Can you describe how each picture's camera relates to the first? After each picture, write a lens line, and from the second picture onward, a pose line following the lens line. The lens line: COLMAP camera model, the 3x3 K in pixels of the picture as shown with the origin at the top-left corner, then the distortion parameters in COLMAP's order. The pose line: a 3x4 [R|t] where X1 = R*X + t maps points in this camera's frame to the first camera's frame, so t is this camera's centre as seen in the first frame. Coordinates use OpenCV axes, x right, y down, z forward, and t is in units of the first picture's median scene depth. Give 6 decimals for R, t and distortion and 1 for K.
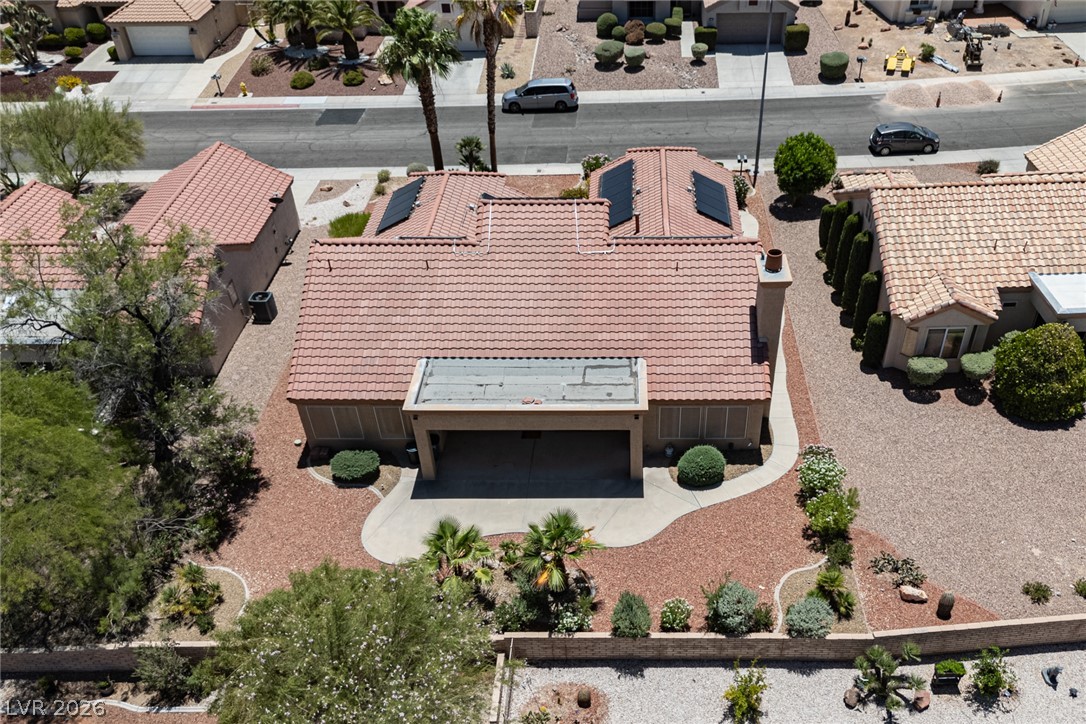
lens RADIAL K [[938.6, 0, 582.9], [0, 938.6, 359.7], [0, 0, 1]] dist [0.047613, -0.038272]
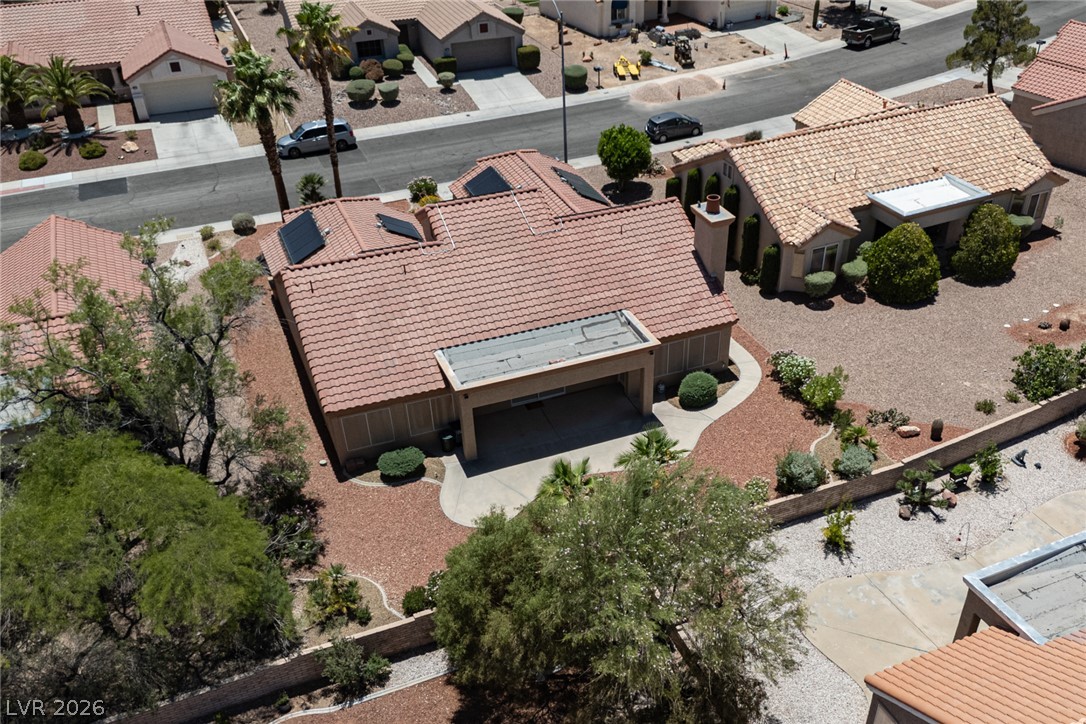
lens RADIAL K [[1013.3, 0, 552.7], [0, 1013.3, 368.2], [0, 0, 1]] dist [0.031989, 0.000000]
pose [[0.919838, -0.209121, 0.331914, -0.384895], [0.231299, 0.972471, -0.028302, 0.071506], [-0.316858, 0.102804, 0.942885, -0.098223]]
